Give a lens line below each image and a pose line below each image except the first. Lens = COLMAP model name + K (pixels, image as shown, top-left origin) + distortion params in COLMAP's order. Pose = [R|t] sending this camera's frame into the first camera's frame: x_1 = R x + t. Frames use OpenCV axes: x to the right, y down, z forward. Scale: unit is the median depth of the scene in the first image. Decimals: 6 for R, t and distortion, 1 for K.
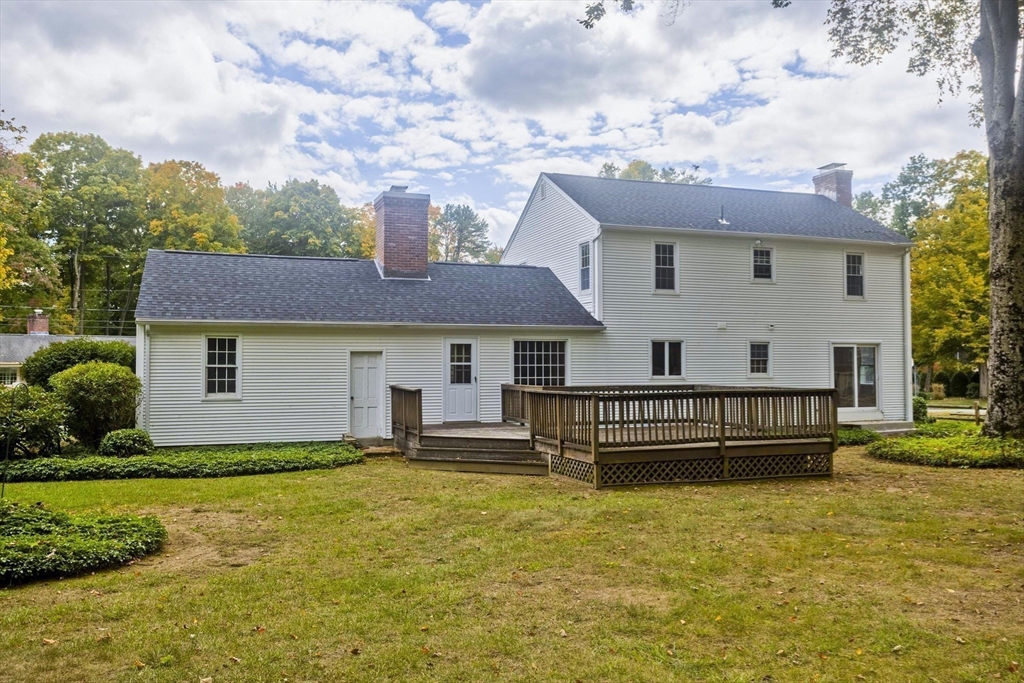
lens RADIAL K [[839.6, 0, 517.2], [0, 839.6, 342.4], [0, 0, 1]] dist [-0.014018, 0.044592]
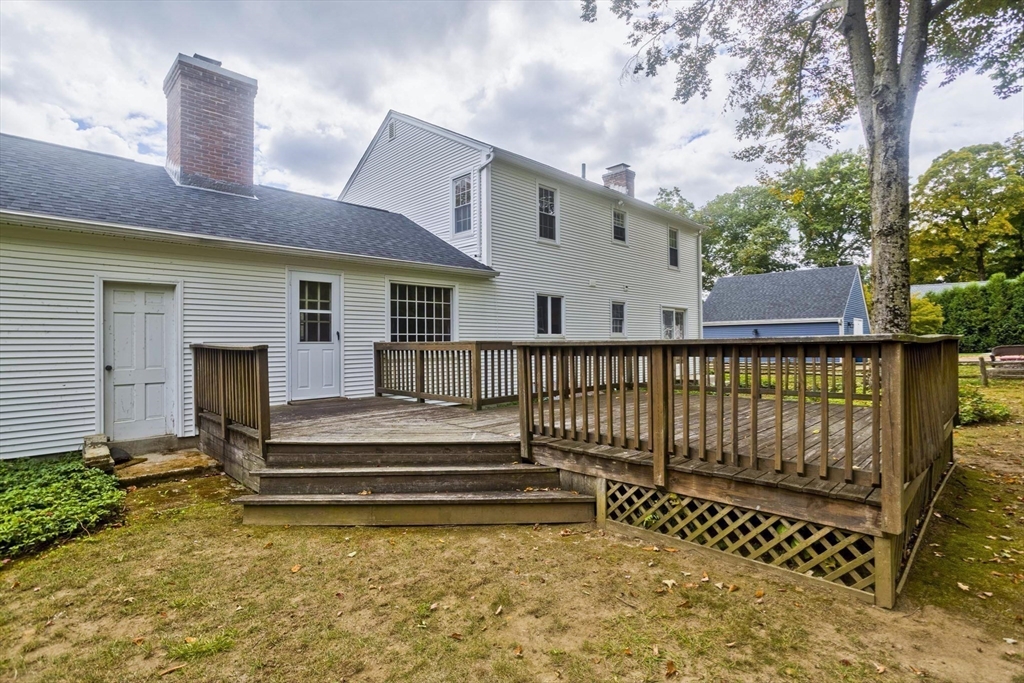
lens RADIAL K [[488.4, 0, 512.8], [0, 488.4, 338.8], [0, 0, 1]] dist [-0.062926, 0.042771]
pose [[0.905370, -0.001803, 0.424619, -0.086305], [-0.006292, 0.999824, 0.017660, 0.038088], [-0.424576, -0.018661, 0.905200, 0.575737]]
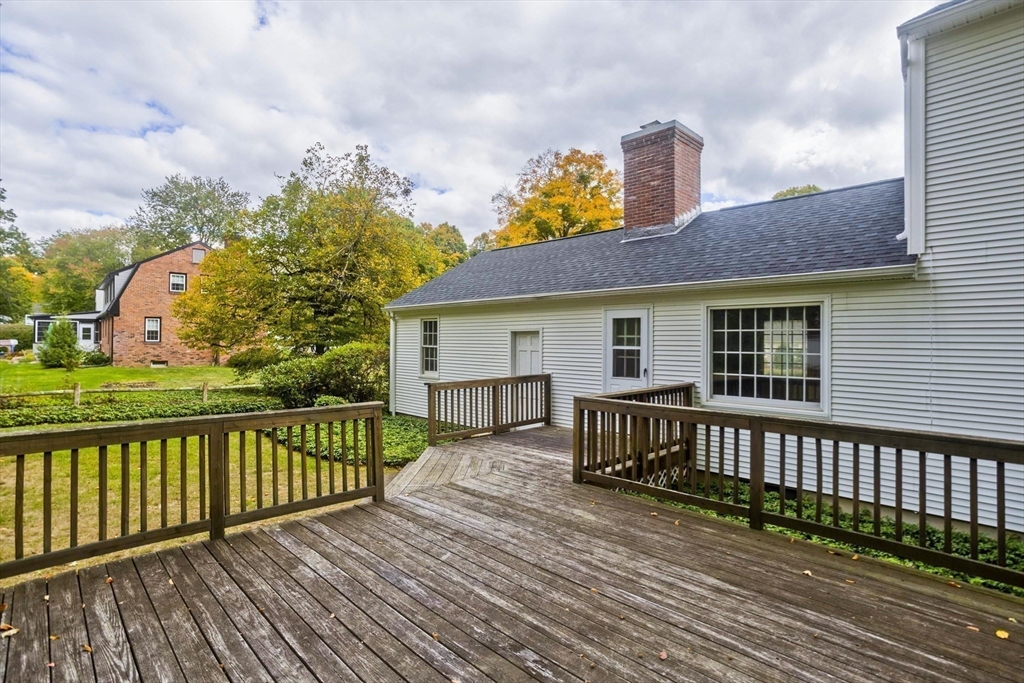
lens RADIAL K [[488.4, 0, 512.8], [0, 488.4, 338.8], [0, 0, 1]] dist [-0.062926, 0.042771]
pose [[0.428328, 0.002471, -0.903620, 0.237458], [0.017329, 0.999790, 0.010948, 0.012091], [0.903457, -0.020348, 0.428195, 0.736244]]
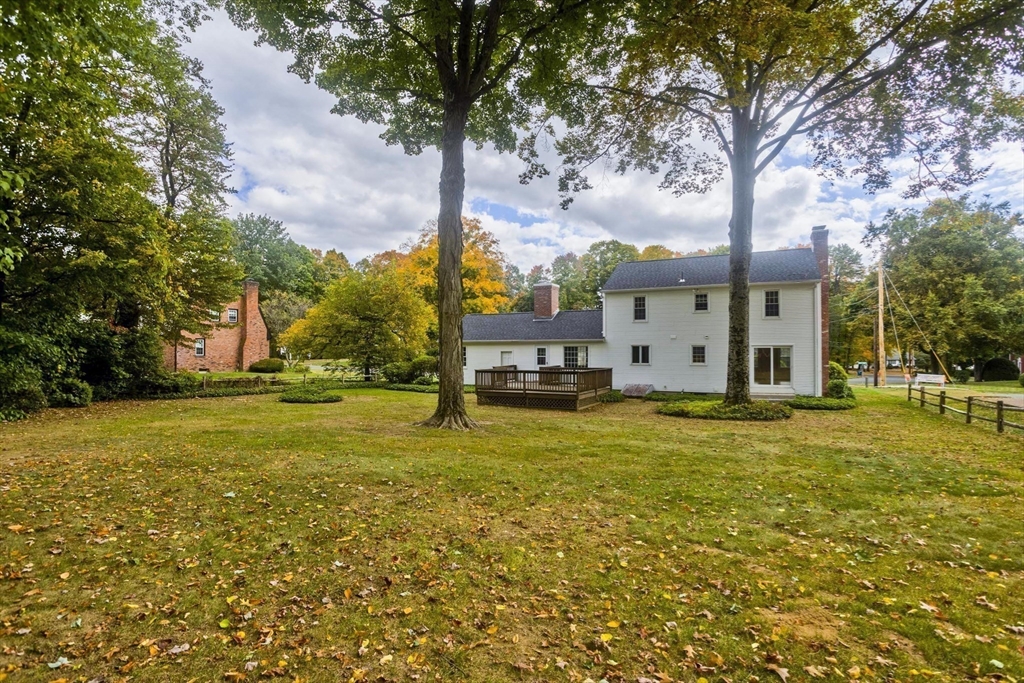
lens RADIAL K [[488.4, 0, 512.8], [0, 488.4, 338.8], [0, 0, 1]] dist [-0.062926, 0.042771]
pose [[0.694357, -0.014690, -0.719480, 0.845492], [0.016773, 0.999850, -0.004228, -0.019415], [0.719435, -0.009132, 0.694500, -0.010288]]
